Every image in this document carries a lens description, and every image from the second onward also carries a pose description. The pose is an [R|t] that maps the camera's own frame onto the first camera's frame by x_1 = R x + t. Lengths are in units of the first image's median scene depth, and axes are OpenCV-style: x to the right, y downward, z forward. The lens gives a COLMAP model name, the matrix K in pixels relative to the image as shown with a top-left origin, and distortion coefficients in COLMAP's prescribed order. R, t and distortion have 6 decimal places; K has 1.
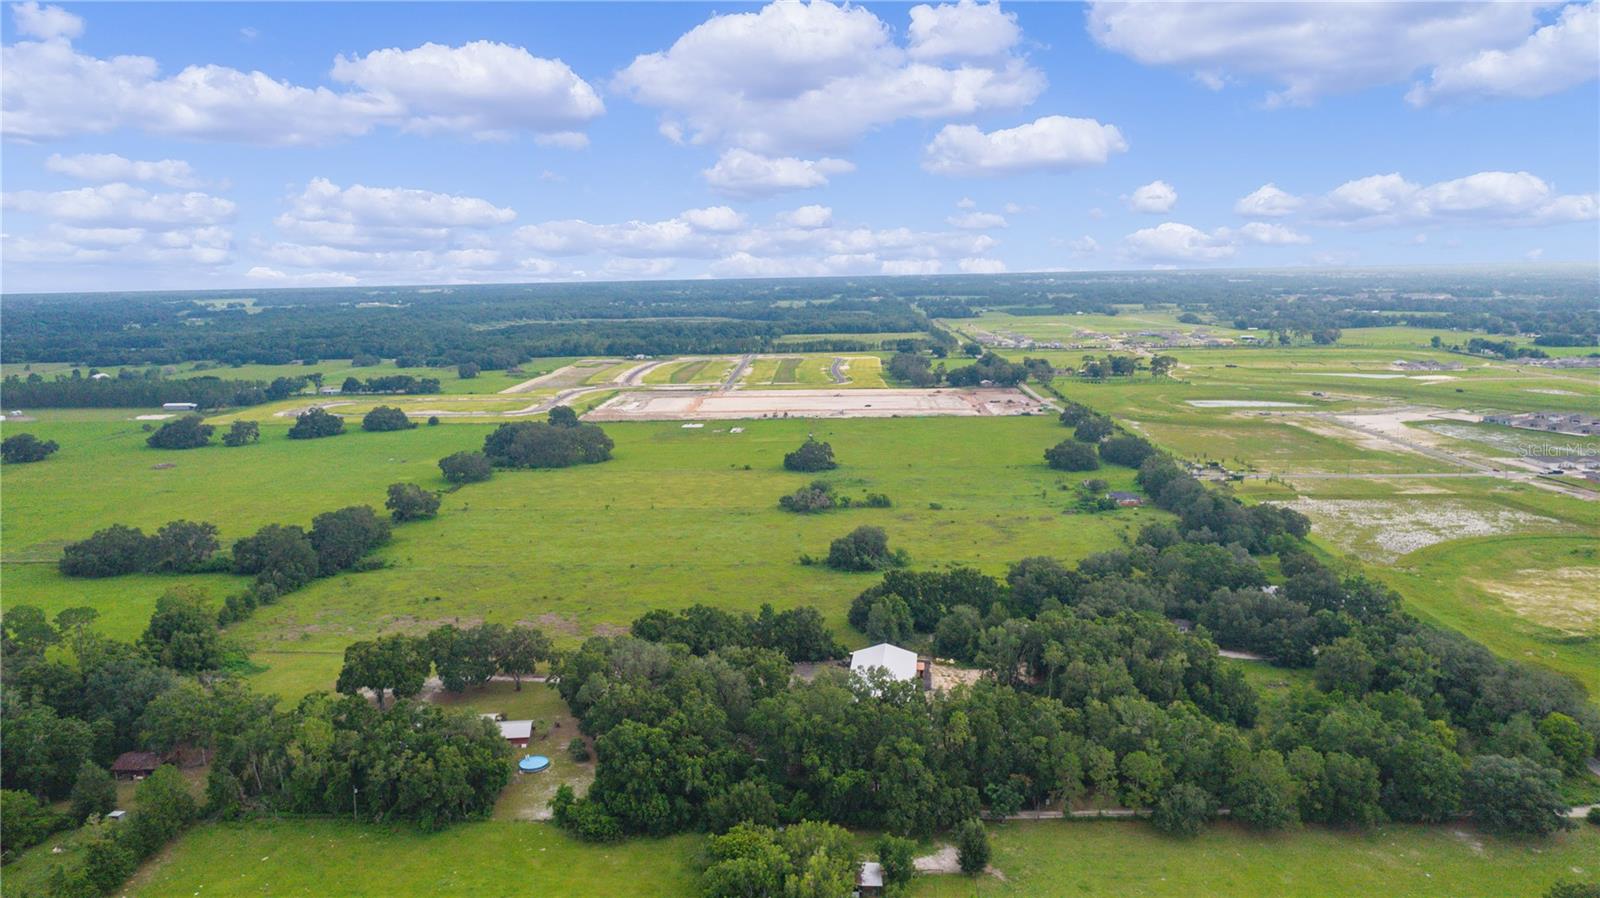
lens RADIAL K [[1030.8, 0, 799.2], [0, 1030.8, 447.8], [0, 0, 1]] dist [-0.070174, 0.057217]
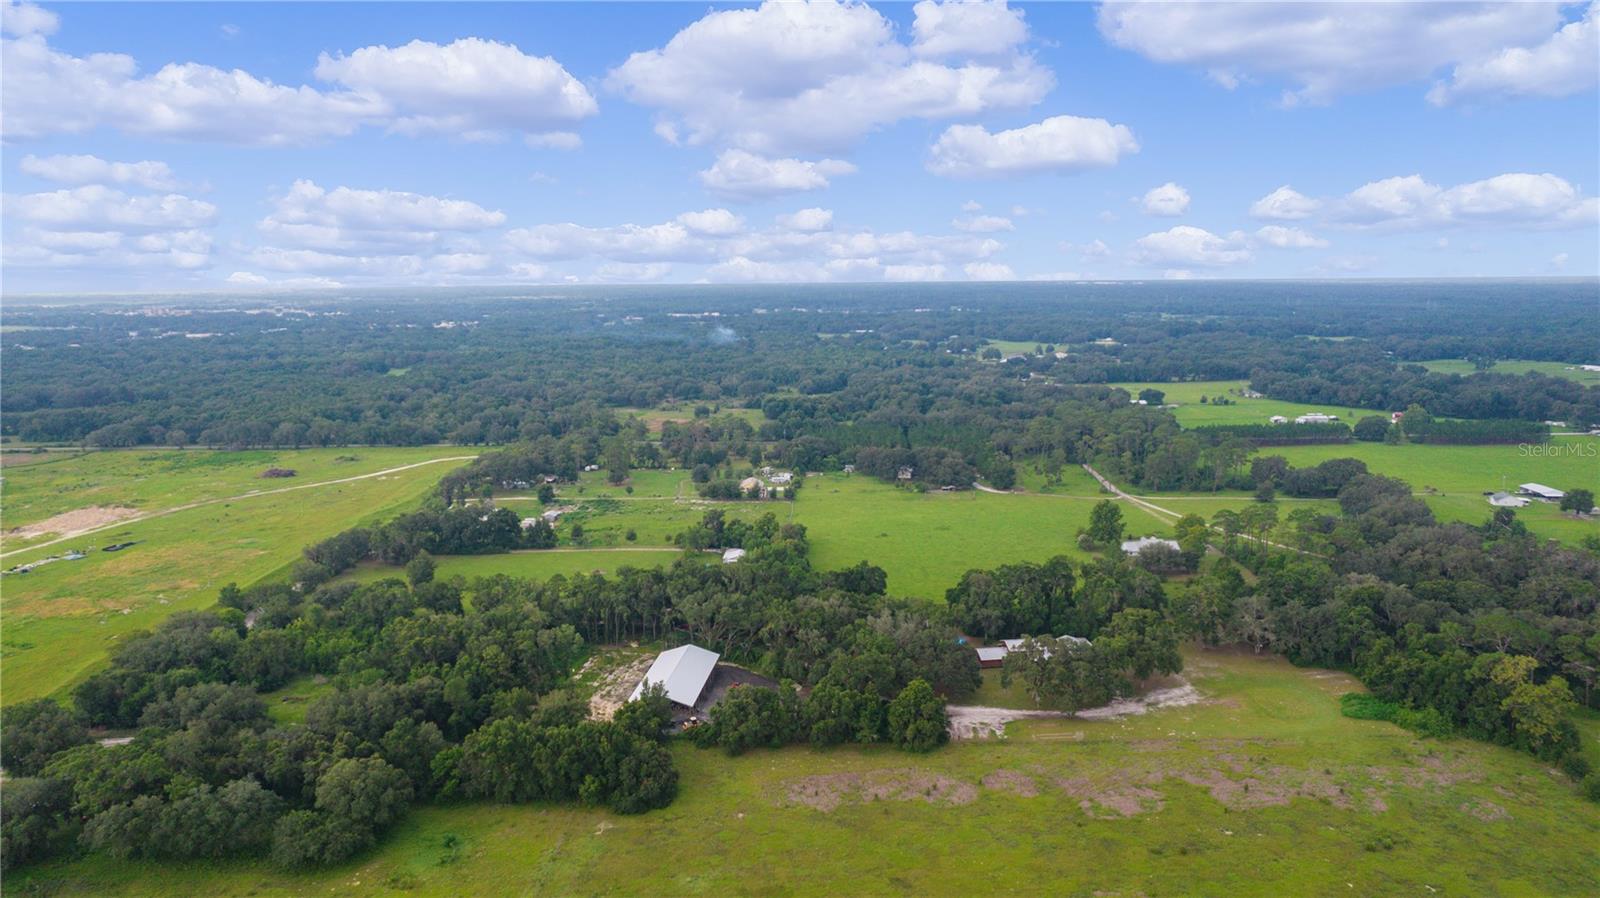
lens RADIAL K [[1030.8, 0, 802.5], [0, 1030.8, 450.0], [0, 0, 1]] dist [-0.070174, 0.057217]
pose [[-0.999431, 0.030319, -0.014769, -0.027211], [0.023482, 0.939935, 0.340546, -0.208971], [0.024207, 0.340005, -0.940112, 1.159341]]
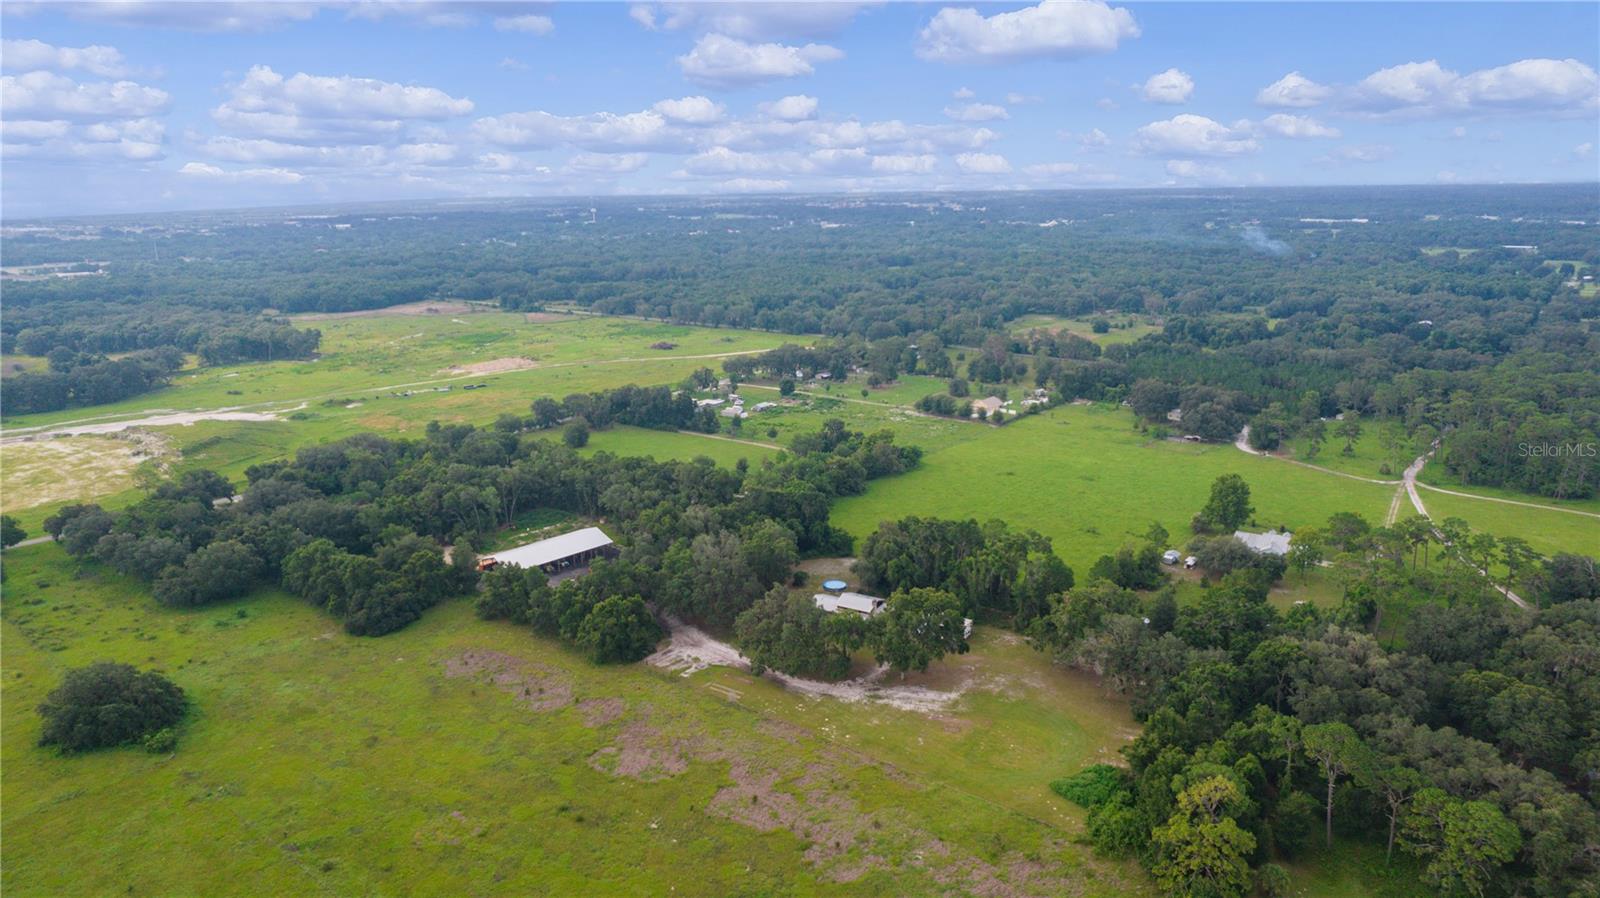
lens RADIAL K [[1030.8, 0, 796.7], [0, 1030.8, 457.9], [0, 0, 1]] dist [-0.070174, 0.057217]
pose [[-0.799411, -0.127627, 0.587072, -0.501955], [0.136806, 0.912833, 0.384734, -0.172286], [-0.585001, 0.387875, -0.712268, 0.991784]]
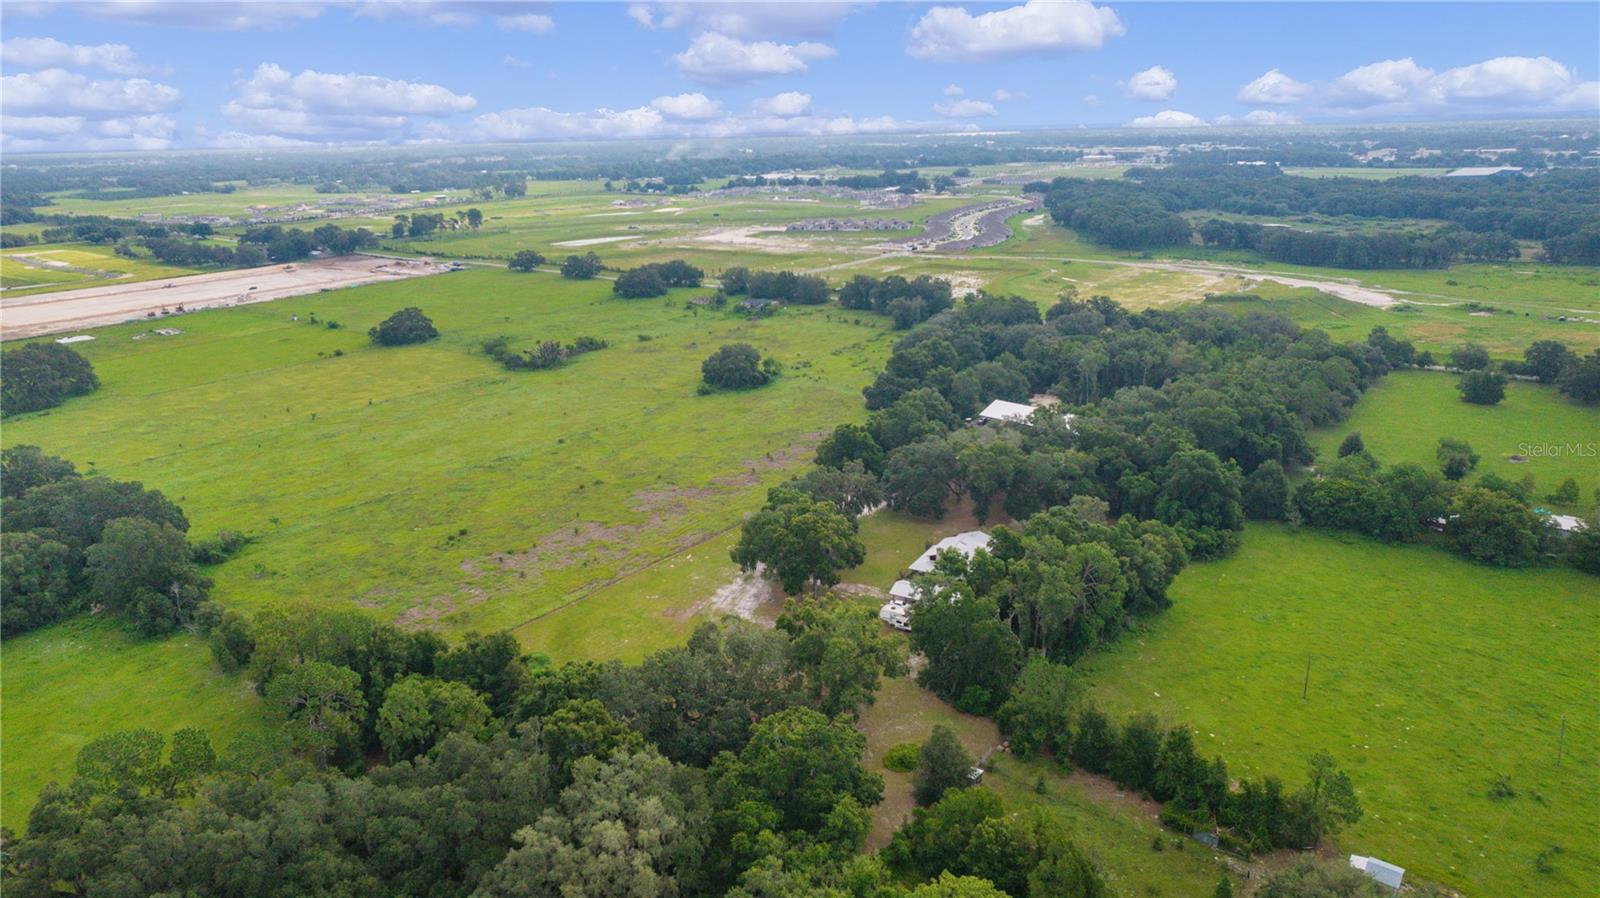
lens RADIAL K [[1030.8, 0, 798.2], [0, 1030.8, 442.2], [0, 0, 1]] dist [-0.070174, 0.057217]
pose [[0.588374, -0.241486, 0.771687, -0.590333], [0.159125, 0.970280, 0.182307, -0.000726], [-0.792777, 0.015530, 0.609314, 0.321460]]
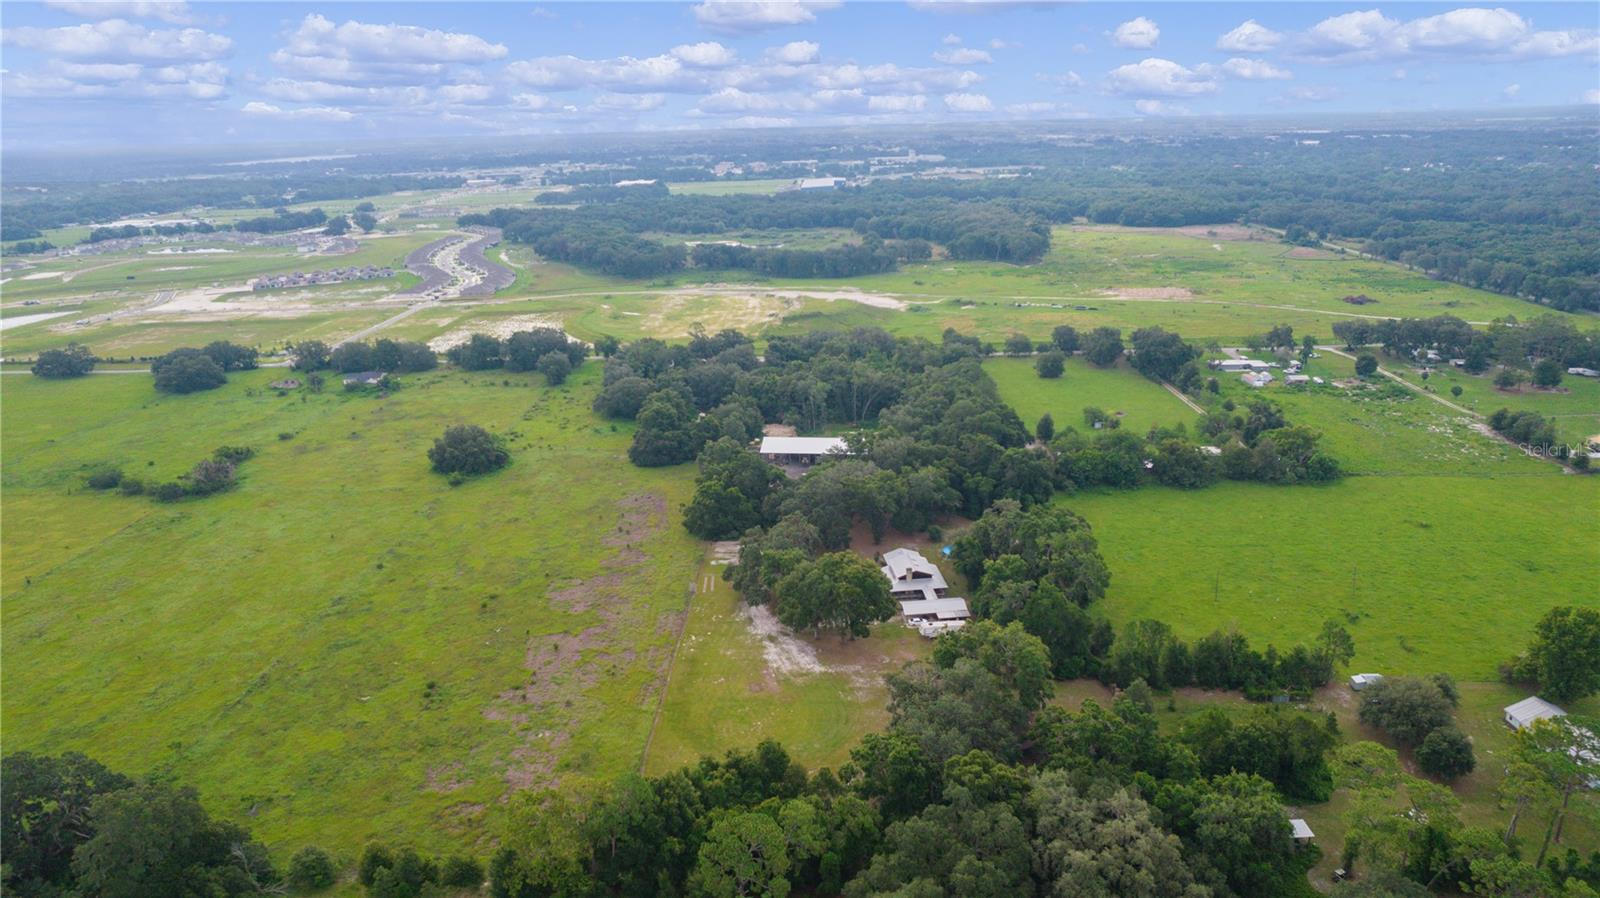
lens RADIAL K [[1030.8, 0, 795.1], [0, 1030.8, 437.2], [0, 0, 1]] dist [-0.070174, 0.057217]
pose [[0.003624, -0.283202, 0.959053, -0.720029], [0.205402, 0.938821, 0.276451, -0.094023], [-0.978671, 0.195990, 0.061573, 0.575578]]
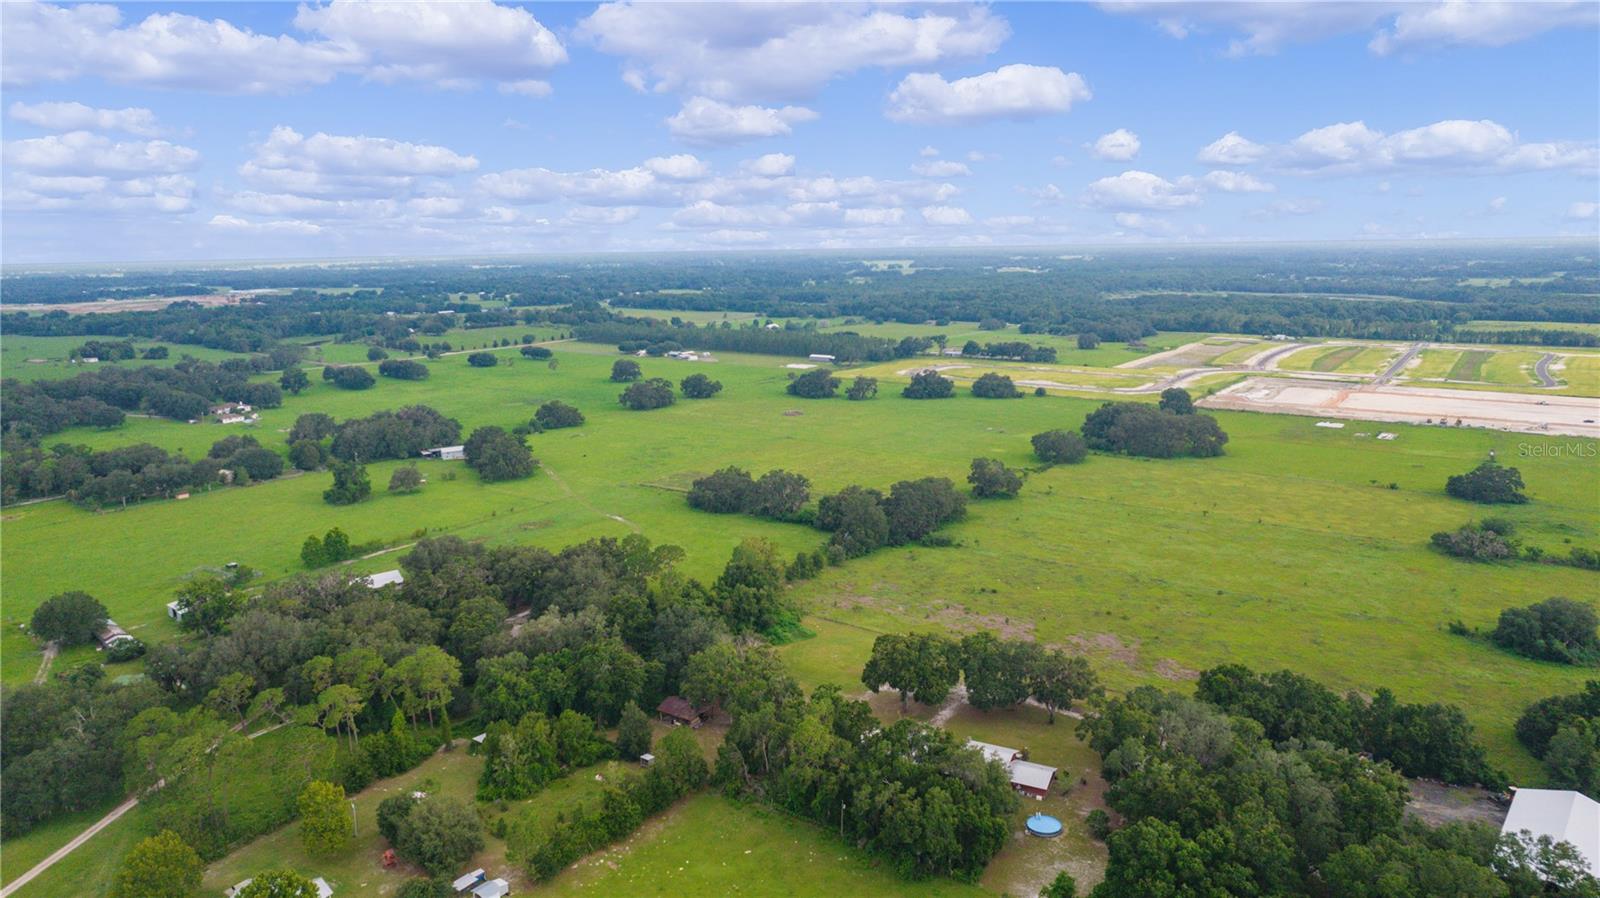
lens RADIAL K [[1030.8, 0, 795.4], [0, 1030.8, 436.6], [0, 0, 1]] dist [-0.070174, 0.057217]
pose [[0.822490, 0.109332, -0.558172, 0.003783], [-0.097711, 0.993922, 0.050704, -0.018164], [0.560323, 0.012836, 0.828175, 0.096274]]
